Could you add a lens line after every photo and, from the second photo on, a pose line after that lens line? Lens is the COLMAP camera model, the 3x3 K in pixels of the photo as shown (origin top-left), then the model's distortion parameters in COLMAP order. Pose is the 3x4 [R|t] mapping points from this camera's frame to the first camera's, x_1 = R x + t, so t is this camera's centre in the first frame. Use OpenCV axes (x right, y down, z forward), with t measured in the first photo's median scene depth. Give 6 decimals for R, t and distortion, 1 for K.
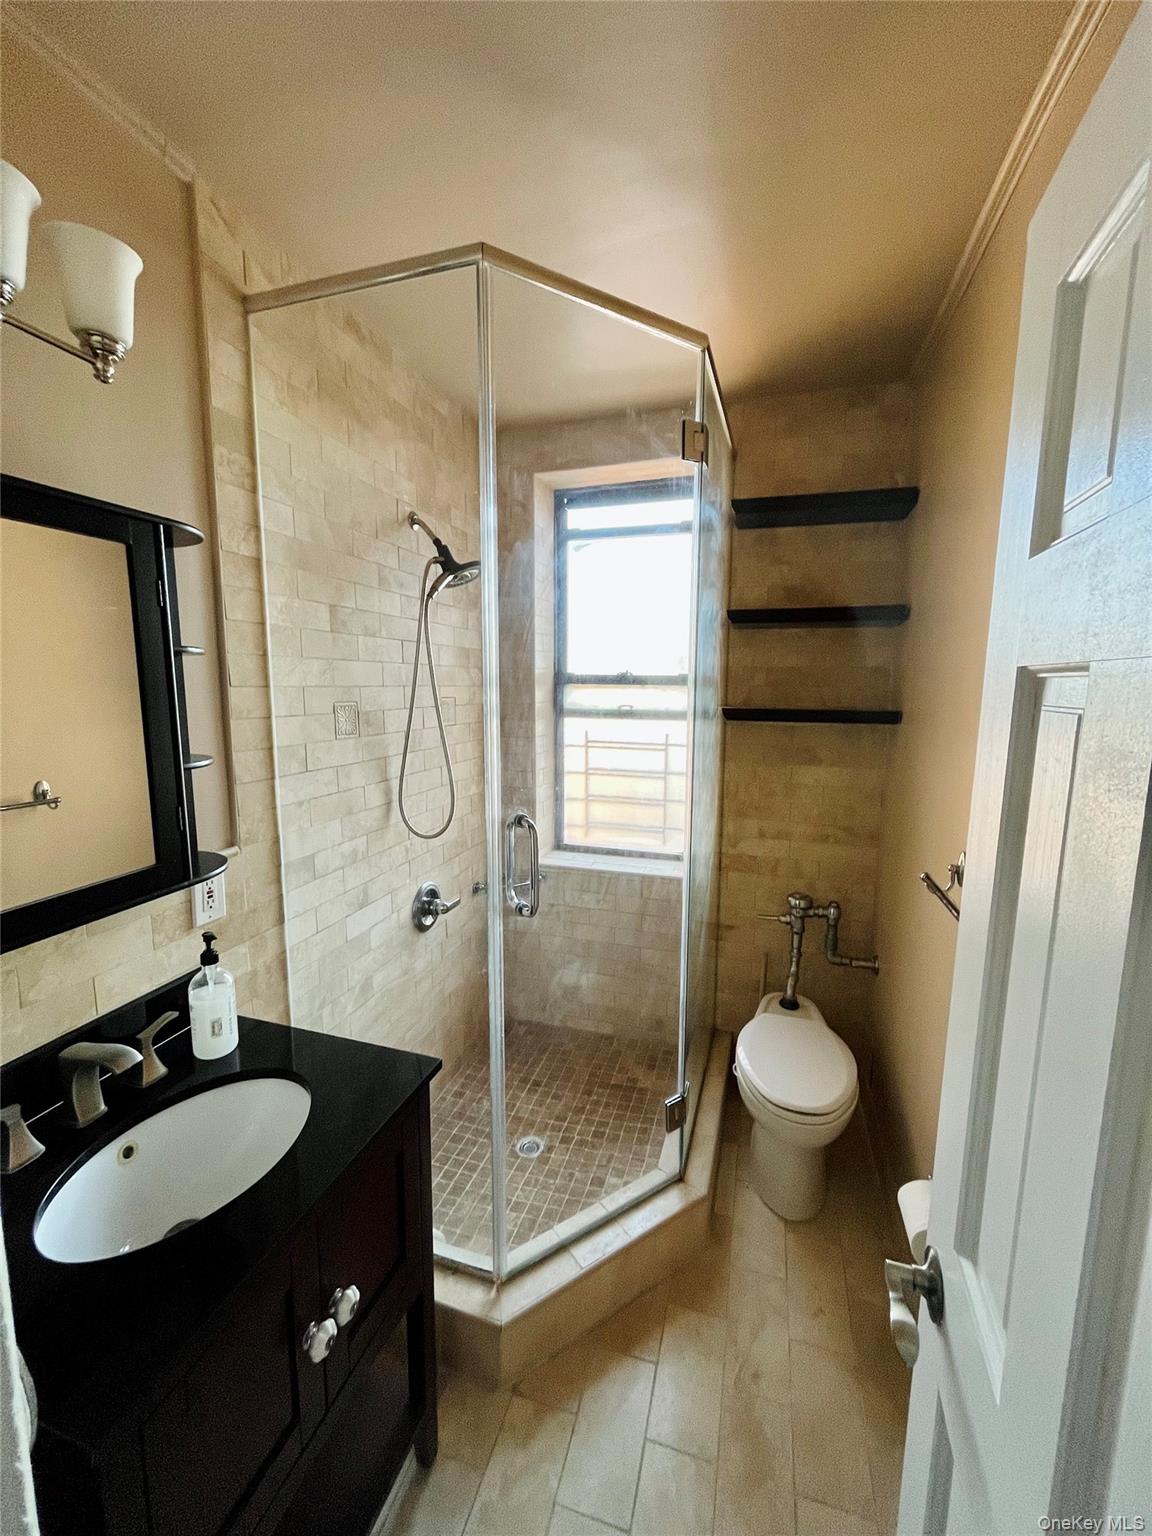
lens RADIAL K [[620.5, 0, 570.3], [0, 620.5, 767.3], [0, 0, 1]] dist [-0.000155, -0.001118]
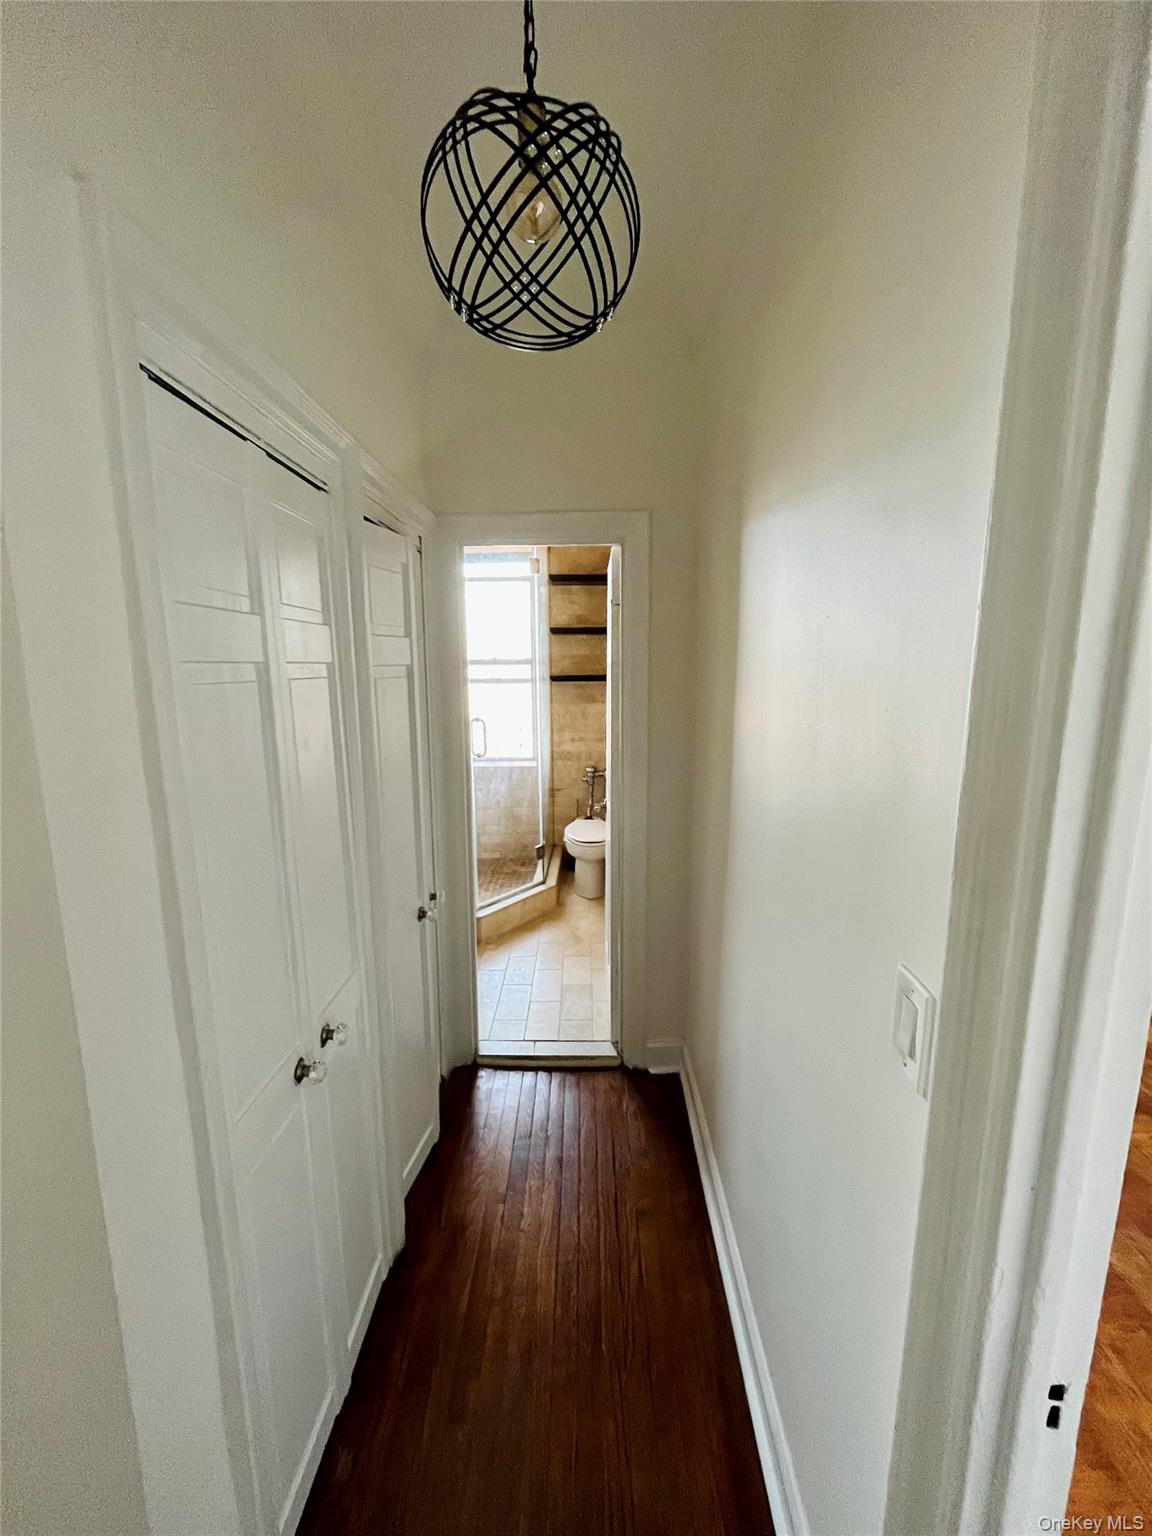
lens RADIAL K [[620.5, 0, 574.2], [0, 620.5, 765.9], [0, 0, 1]] dist [-0.000155, -0.001118]
pose [[0.957916, -0.062333, 0.280200, -0.254530], [0.050972, 0.997562, 0.047661, 0.101590], [-0.282487, -0.031373, 0.958758, -0.938177]]
